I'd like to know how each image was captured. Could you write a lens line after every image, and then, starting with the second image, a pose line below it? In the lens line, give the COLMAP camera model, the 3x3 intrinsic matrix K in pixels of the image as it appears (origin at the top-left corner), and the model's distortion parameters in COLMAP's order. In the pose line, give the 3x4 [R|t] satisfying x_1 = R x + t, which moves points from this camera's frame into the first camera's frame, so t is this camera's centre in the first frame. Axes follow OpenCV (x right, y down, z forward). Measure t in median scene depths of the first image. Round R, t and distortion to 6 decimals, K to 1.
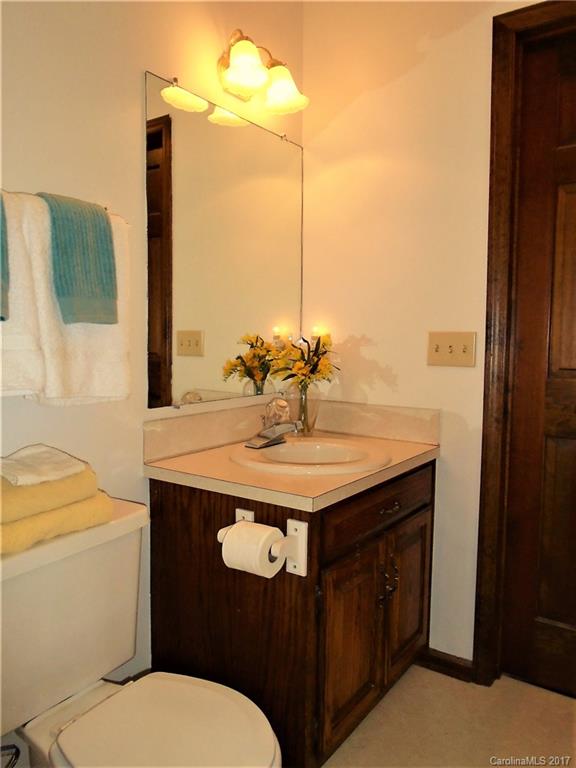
lens RADIAL K [[580.7, 0, 288.7], [0, 580.7, 382.8], [0, 0, 1]] dist [-0.032815, 0.020360]
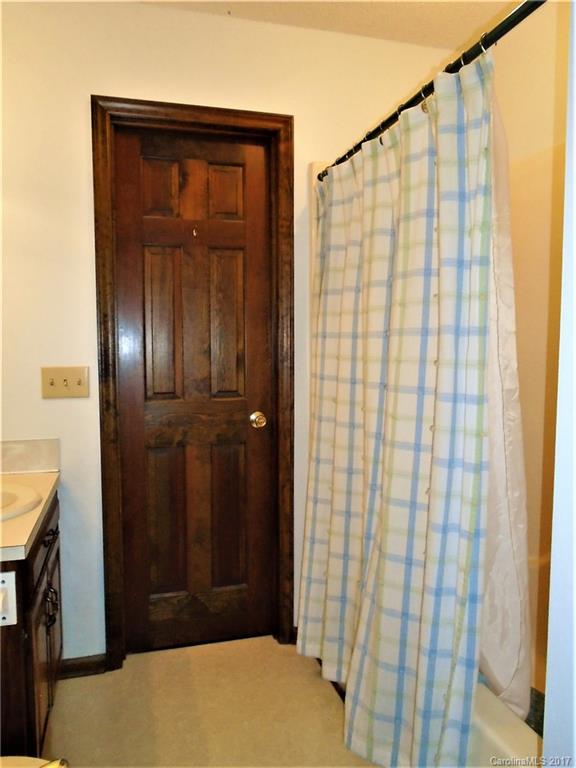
lens RADIAL K [[580.7, 0, 287.0], [0, 580.7, 386.6], [0, 0, 1]] dist [-0.032815, 0.020360]
pose [[0.633397, -0.075000, 0.770184, -0.300858], [0.071342, 0.996713, 0.038388, -0.063313], [-0.770531, 0.030632, 0.636666, -0.020167]]
